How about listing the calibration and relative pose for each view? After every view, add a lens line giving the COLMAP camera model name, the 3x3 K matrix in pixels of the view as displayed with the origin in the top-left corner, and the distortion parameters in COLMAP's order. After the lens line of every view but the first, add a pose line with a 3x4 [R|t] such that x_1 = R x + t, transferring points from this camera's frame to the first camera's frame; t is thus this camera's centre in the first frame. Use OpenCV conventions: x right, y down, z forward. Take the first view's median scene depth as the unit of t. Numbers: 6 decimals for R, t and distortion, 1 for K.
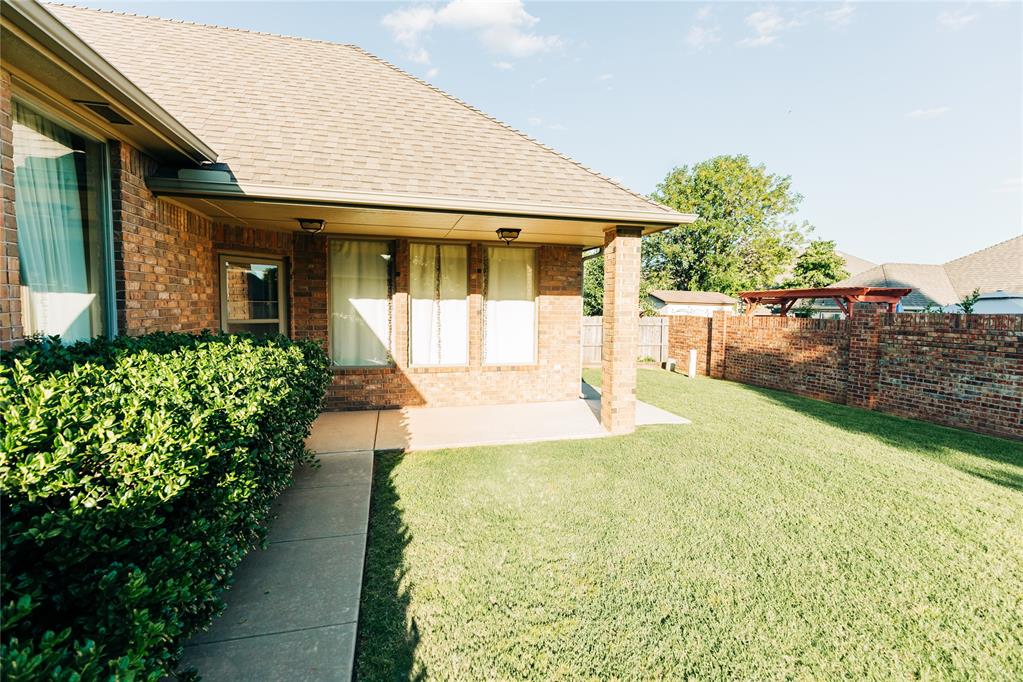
lens RADIAL K [[454.7, 0, 511.5], [0, 454.7, 341.0], [0, 0, 1]] dist [0.008966, 0.000000]
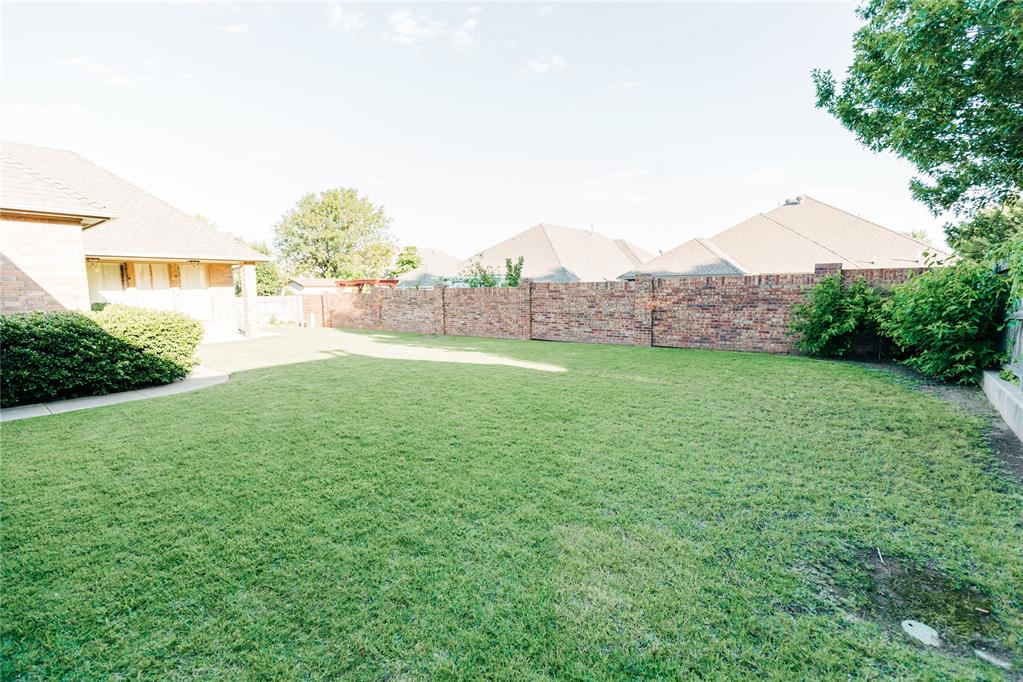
lens RADIAL K [[454.7, 0, 511.5], [0, 454.7, 341.0], [0, 0, 1]] dist [0.008966, 0.000000]
pose [[0.788943, -0.091540, 0.607610, -0.076429], [0.065811, 0.995741, 0.064563, 0.057150], [-0.610932, -0.010949, 0.791607, -0.805293]]
